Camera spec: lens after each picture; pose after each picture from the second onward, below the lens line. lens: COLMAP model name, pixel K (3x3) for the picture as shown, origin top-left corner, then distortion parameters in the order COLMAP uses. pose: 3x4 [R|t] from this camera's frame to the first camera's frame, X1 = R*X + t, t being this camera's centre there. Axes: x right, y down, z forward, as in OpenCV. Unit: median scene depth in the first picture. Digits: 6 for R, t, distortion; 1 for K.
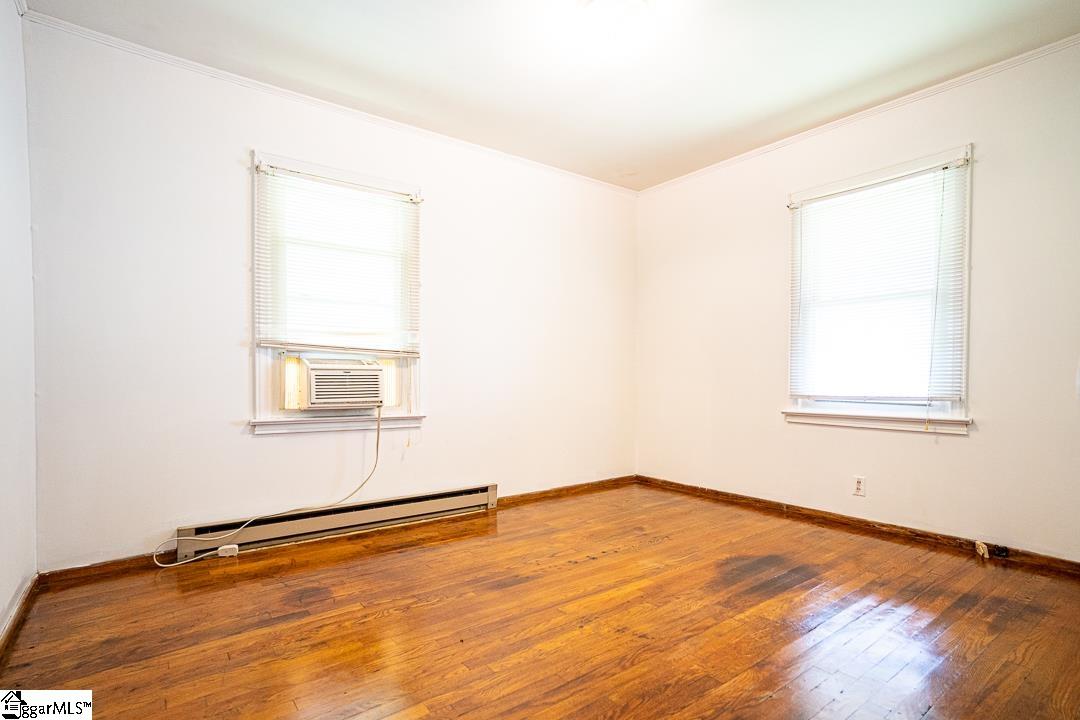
lens RADIAL K [[512.7, 0, 492.0], [0, 512.7, 387.7], [0, 0, 1]] dist [0.024169, 0.000623]
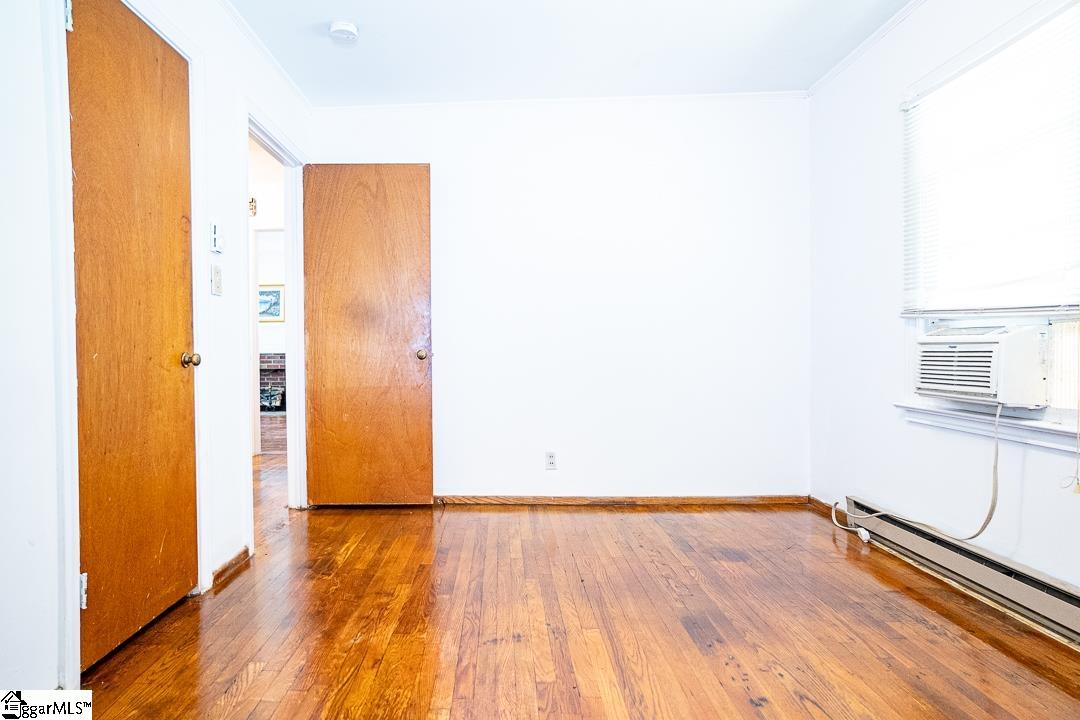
lens RADIAL K [[617.6, 0, 547.9], [0, 617.6, 358.1], [0, 0, 1]] dist [-0.022902, 0.001789]
pose [[-0.511345, 0.007386, -0.859344, 0.806966], [-0.015965, 0.999709, 0.018092, -0.025367], [0.859227, 0.022971, -0.511078, 1.120972]]
